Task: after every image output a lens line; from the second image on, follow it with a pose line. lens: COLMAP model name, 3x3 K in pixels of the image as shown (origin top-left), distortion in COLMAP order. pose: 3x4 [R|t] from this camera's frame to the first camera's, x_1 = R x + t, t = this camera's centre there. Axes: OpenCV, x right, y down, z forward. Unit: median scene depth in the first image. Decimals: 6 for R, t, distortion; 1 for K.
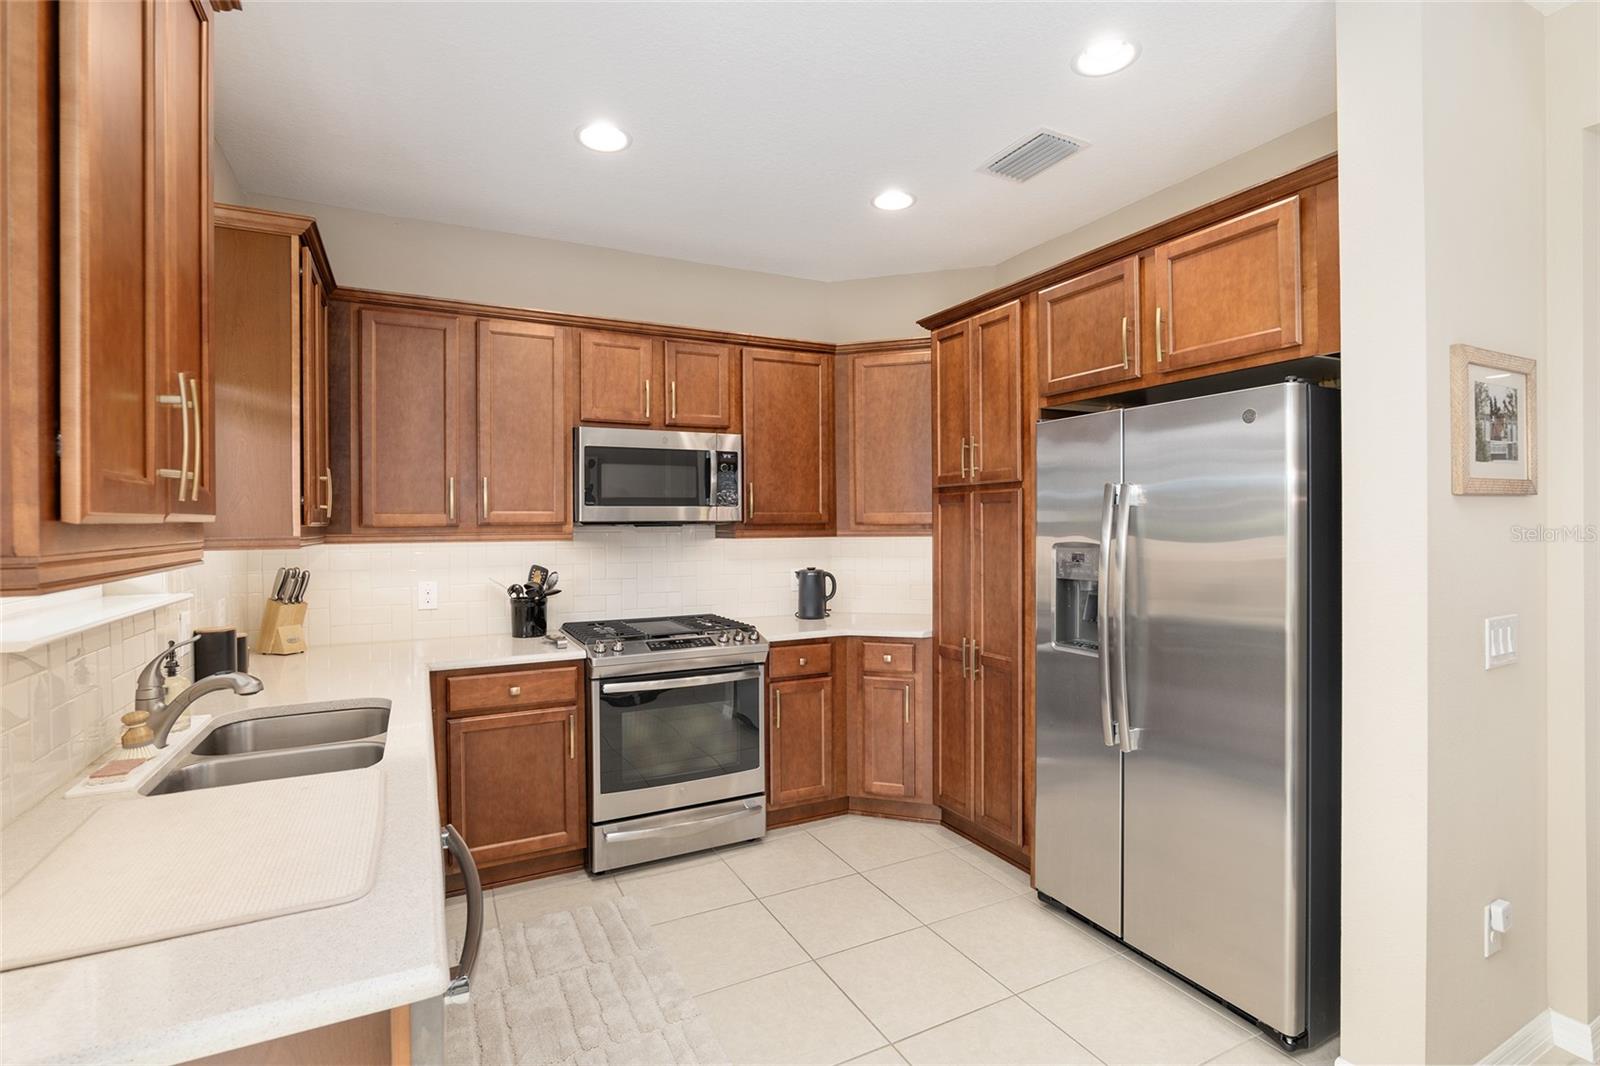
lens RADIAL K [[747.8, 0, 797.1], [0, 747.8, 521.6], [0, 0, 1]] dist [-0.020922, 0.000326]
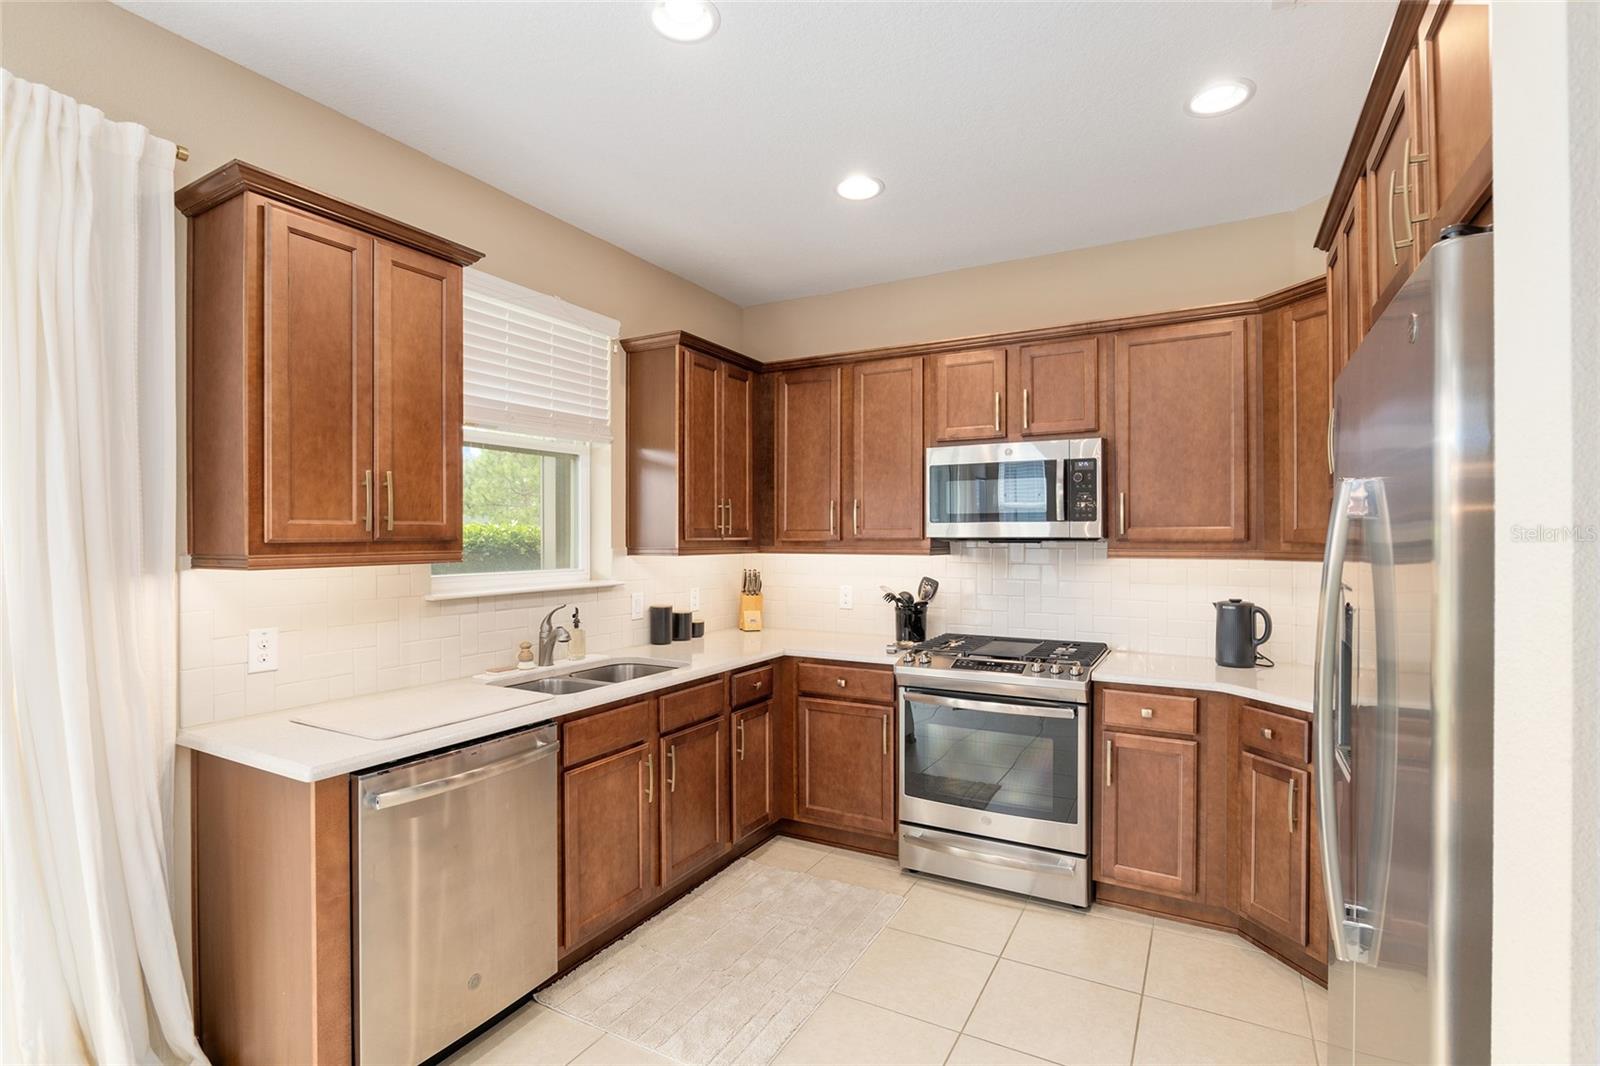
lens RADIAL K [[753.6, 0, 800.0], [0, 753.6, 533.0], [0, 0, 1]] dist [-0.015305, 0.001139]
pose [[0.559459, 0.001716, -0.828857, 0.487890], [-0.001882, 0.999998, 0.000800, -0.007058], [0.828856, 0.001112, 0.559461, 0.249145]]
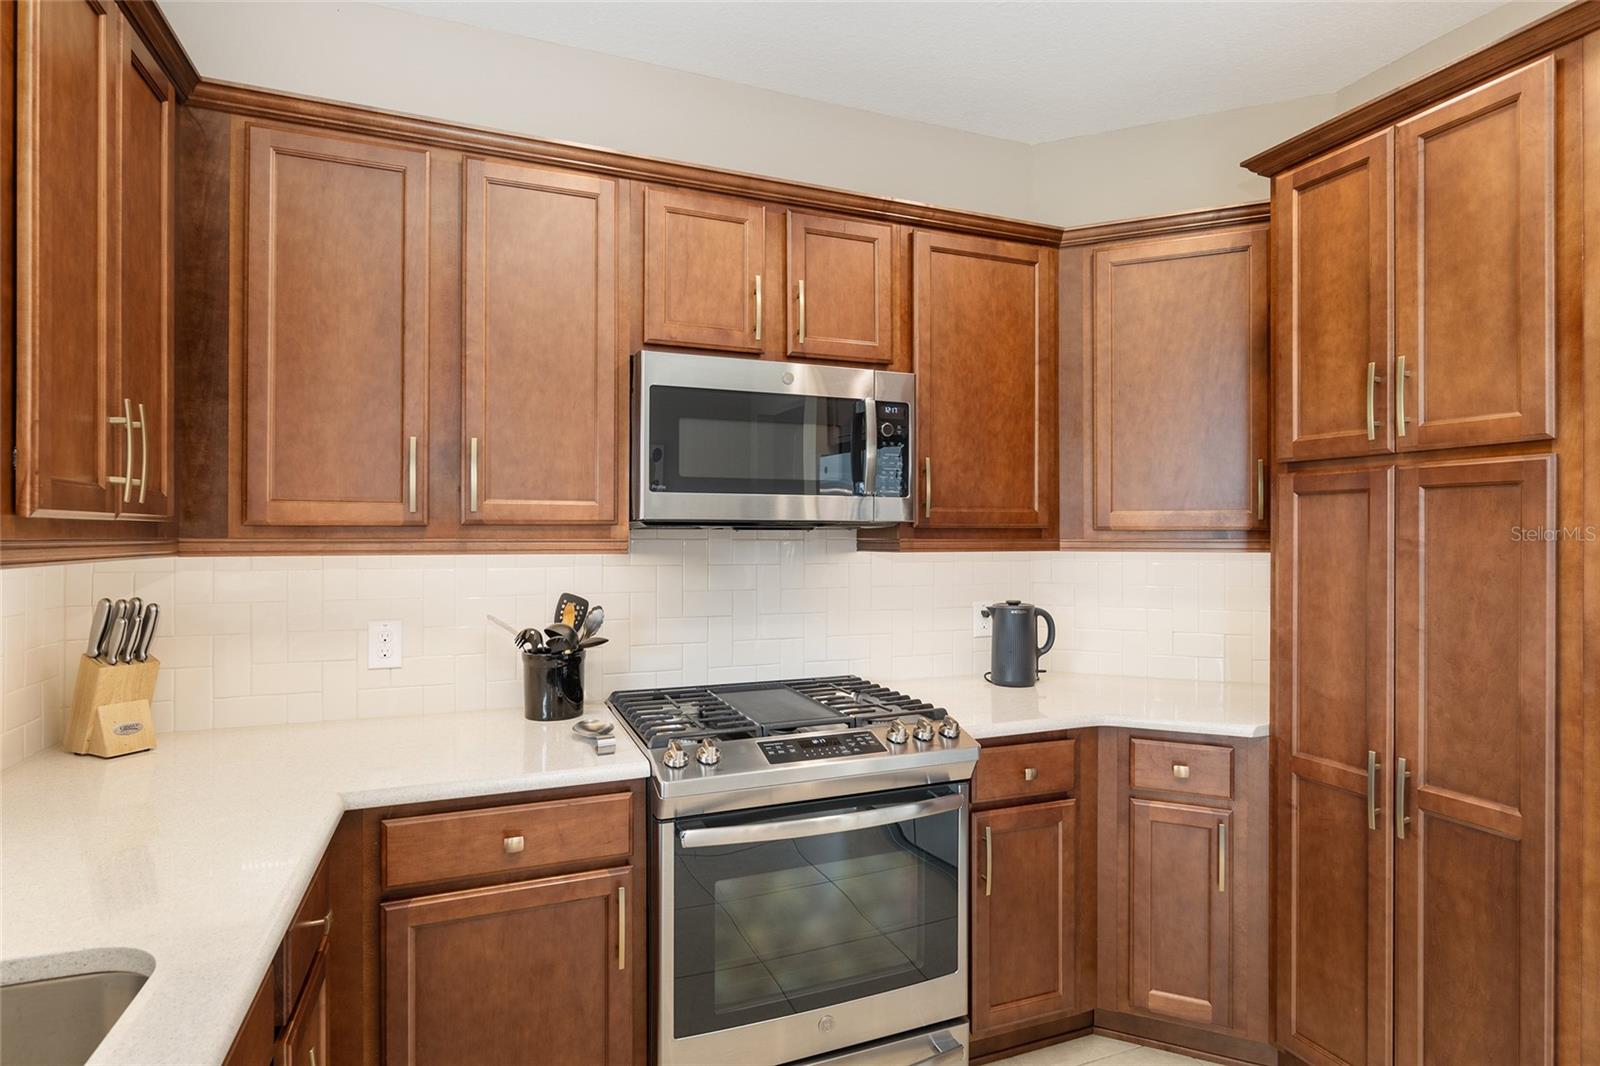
lens RADIAL K [[805.7, 0, 799.9], [0, 805.7, 529.4], [0, 0, 1]] dist [-0.003811, 0.000544]
pose [[0.995859, 0.008276, -0.090531, -0.115197], [-0.008486, 0.999962, -0.001932, 0.007258], [0.090512, 0.002692, 0.995892, 0.400860]]
